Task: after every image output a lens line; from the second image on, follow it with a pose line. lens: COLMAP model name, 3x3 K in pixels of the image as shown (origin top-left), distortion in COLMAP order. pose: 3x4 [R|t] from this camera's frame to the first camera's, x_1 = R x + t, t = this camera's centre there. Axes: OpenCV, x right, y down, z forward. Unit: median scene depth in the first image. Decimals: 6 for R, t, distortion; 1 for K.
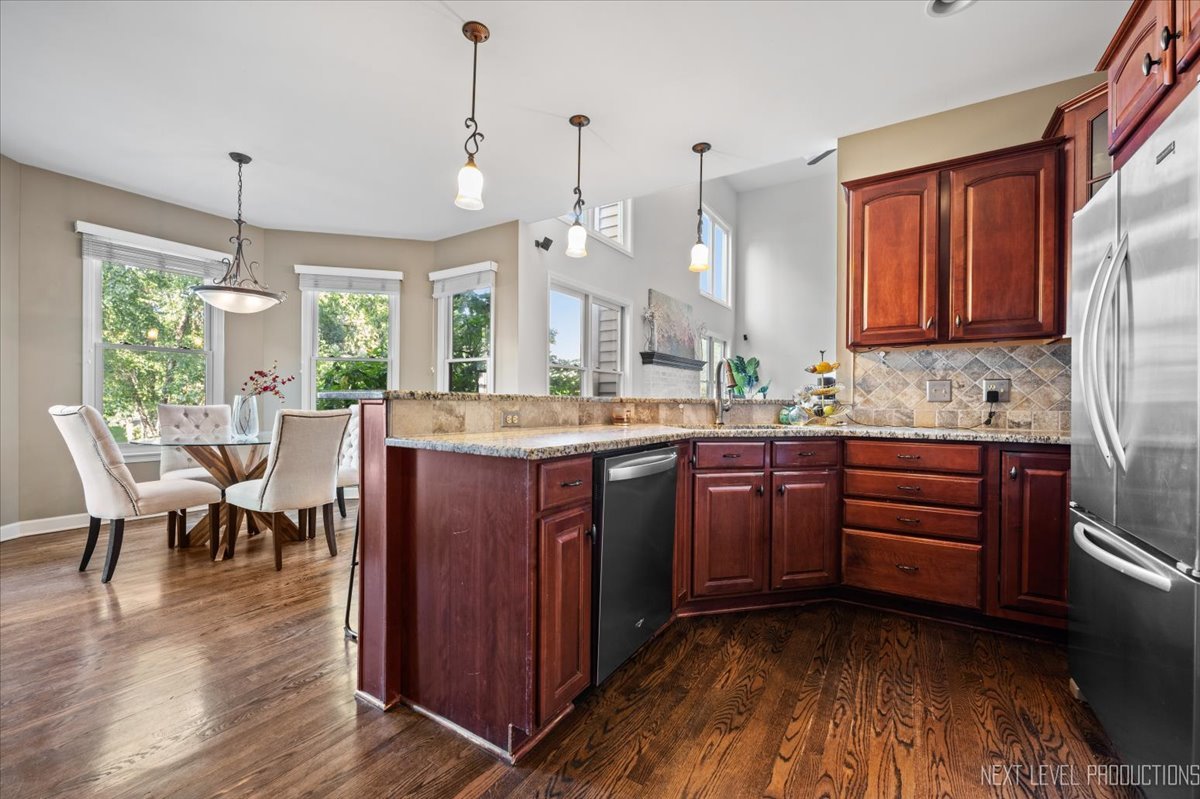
lens RADIAL K [[493.4, 0, 599.0], [0, 493.4, 403.3], [0, 0, 1]] dist [-0.002538, -0.000419]
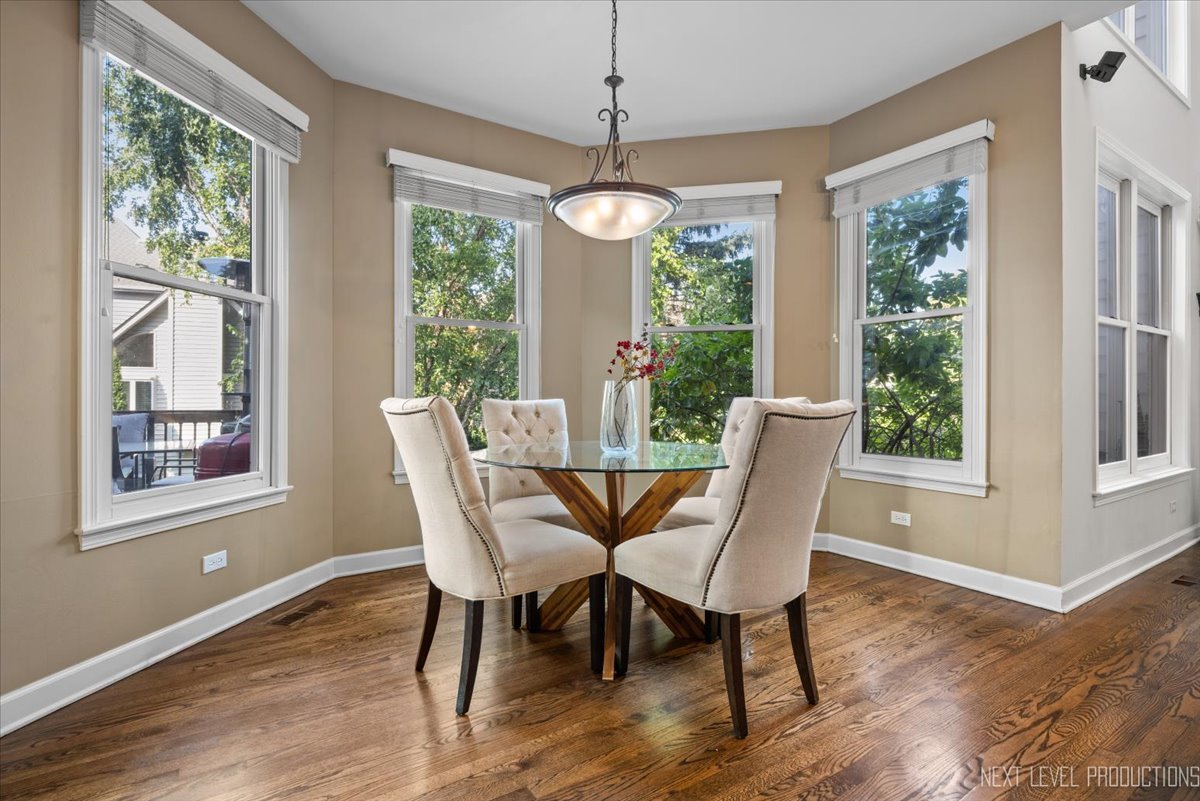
lens RADIAL K [[593.9, 0, 599.4], [0, 593.9, 394.1], [0, 0, 1]] dist [-0.004893, -0.000478]
pose [[0.913714, -0.015571, -0.406058, -0.417214], [0.010502, 0.999837, -0.014709, 0.009332], [0.406221, 0.009175, 0.913729, 0.319716]]
